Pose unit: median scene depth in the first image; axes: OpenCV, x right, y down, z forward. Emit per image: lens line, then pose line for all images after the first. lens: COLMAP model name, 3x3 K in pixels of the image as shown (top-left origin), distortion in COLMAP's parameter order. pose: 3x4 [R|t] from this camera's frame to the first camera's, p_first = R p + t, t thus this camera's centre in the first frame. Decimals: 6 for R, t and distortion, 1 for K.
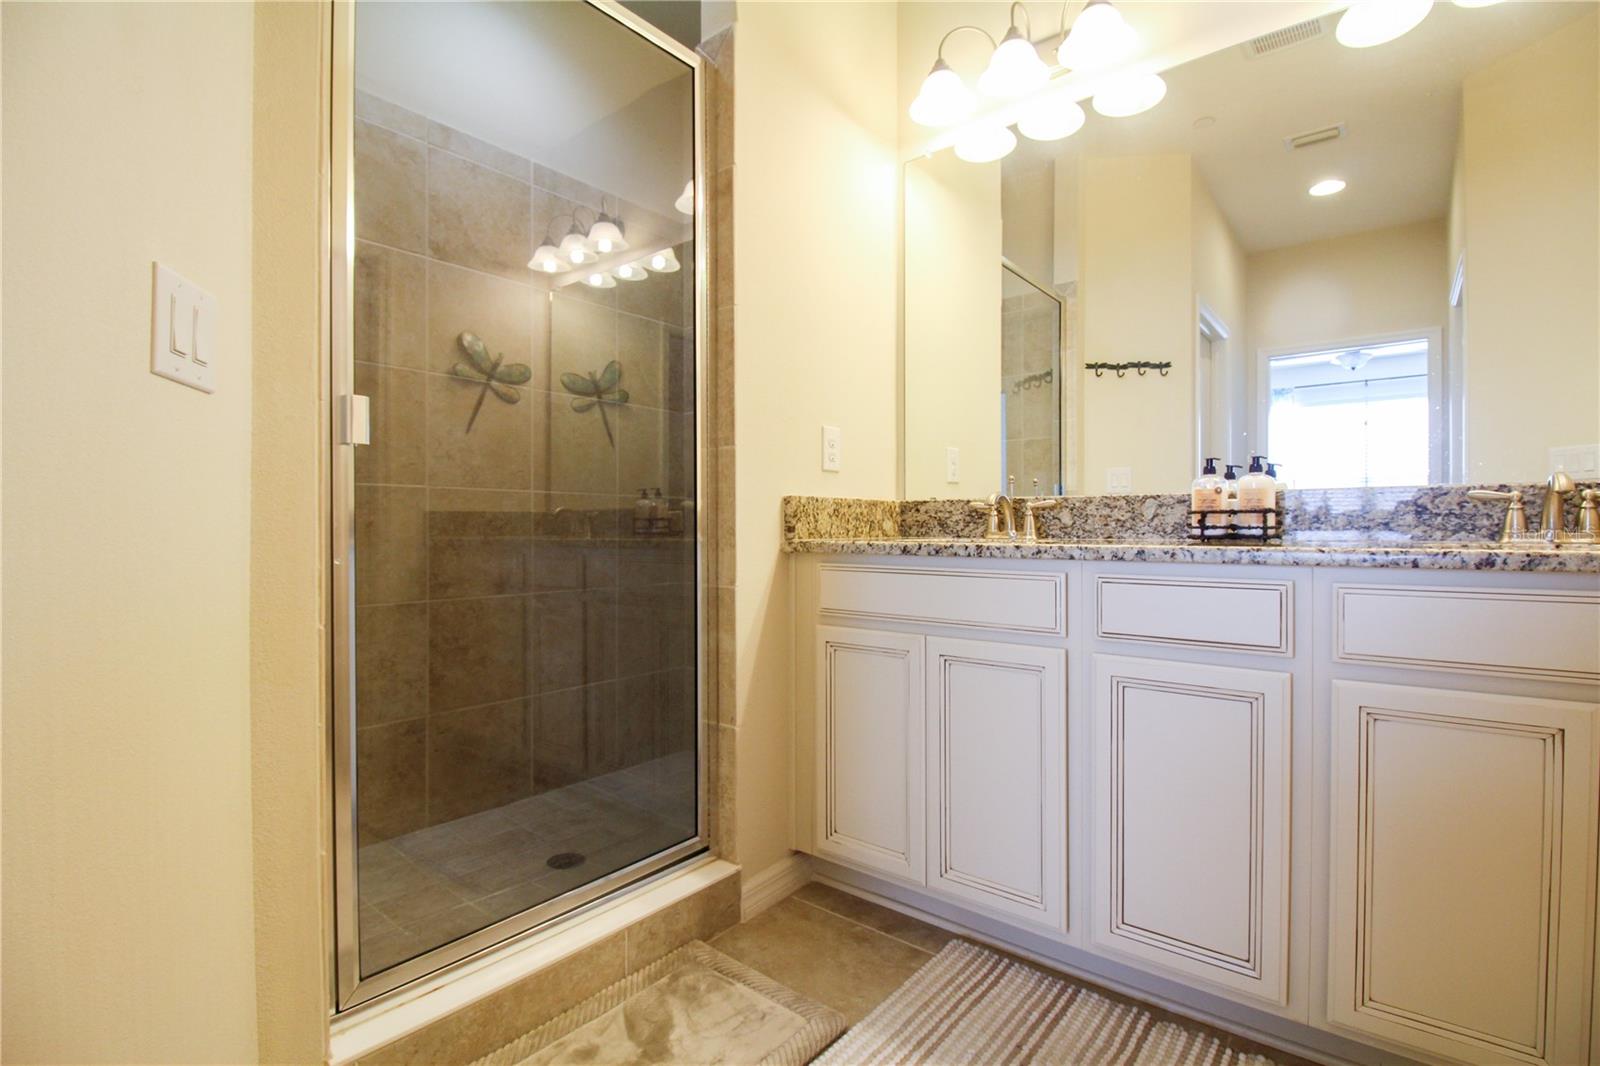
lens RADIAL K [[750.1, 0, 810.3], [0, 750.1, 530.2], [0, 0, 1]] dist [0.002253, -0.012435]
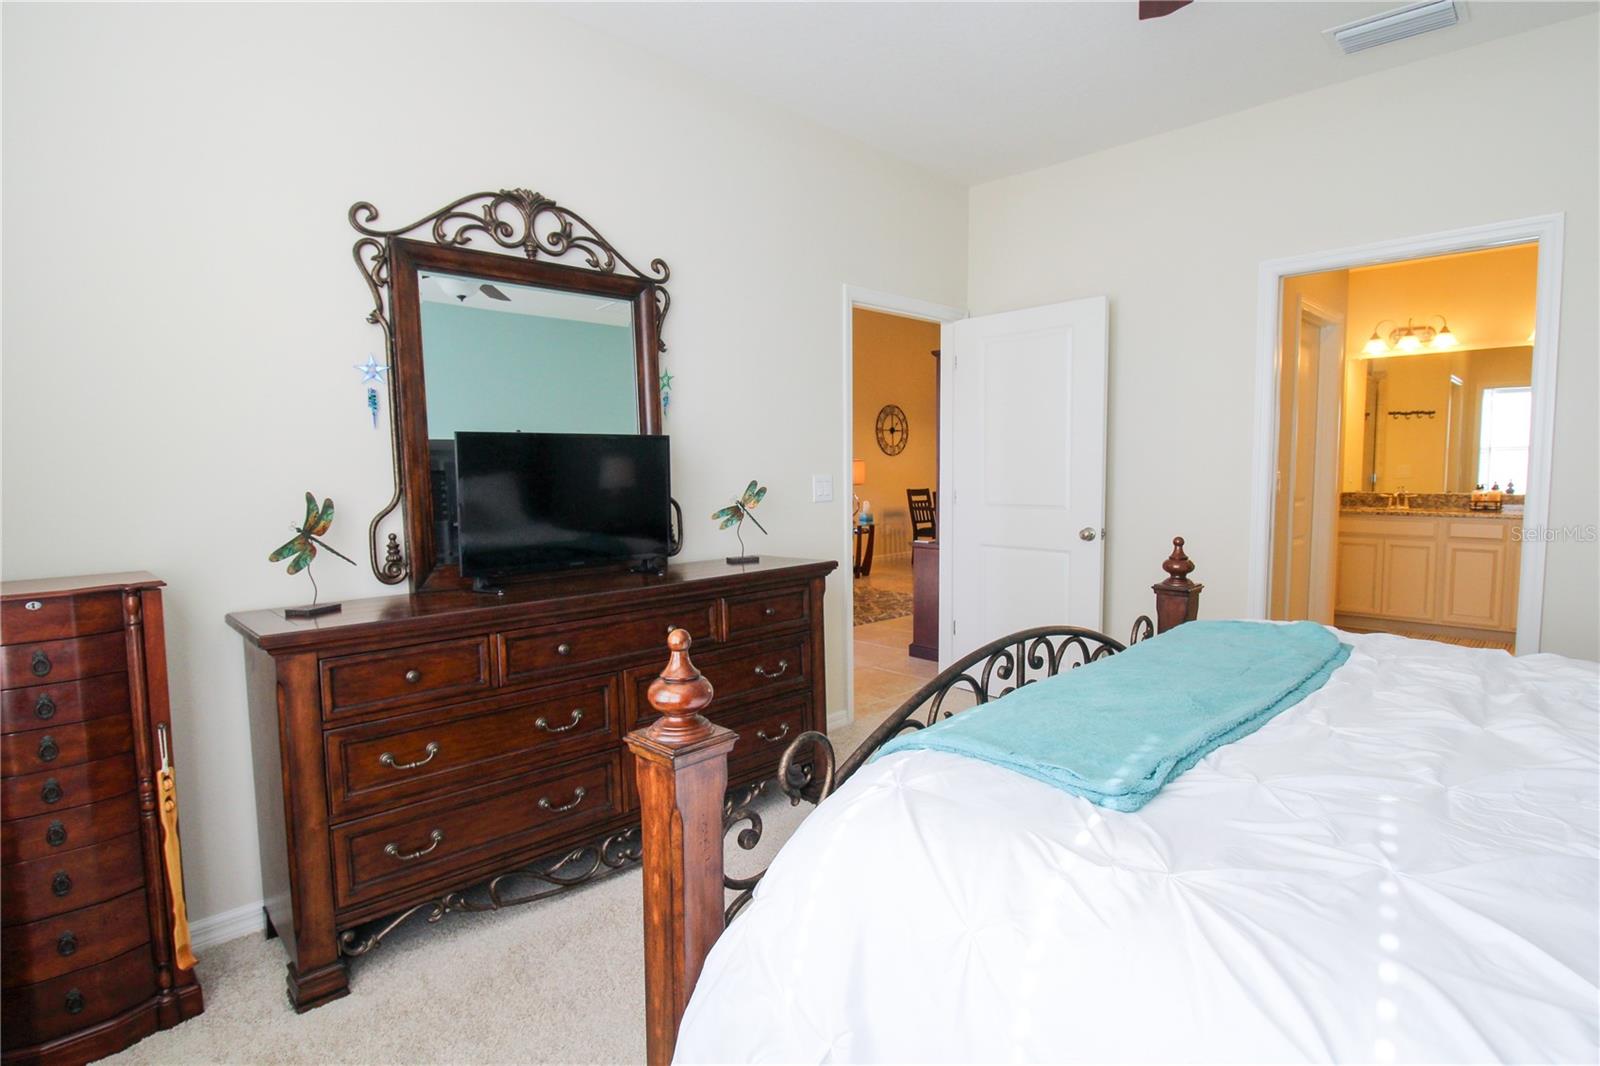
lens RADIAL K [[770.0, 0, 808.5], [0, 770.0, 533.0], [0, 0, 1]] dist [0.002362, -0.015142]
pose [[0.989955, -0.004841, -0.141300, -1.909018], [0.016812, 0.996353, 0.083651, -0.217949], [0.140380, -0.085186, 0.986426, -2.740721]]
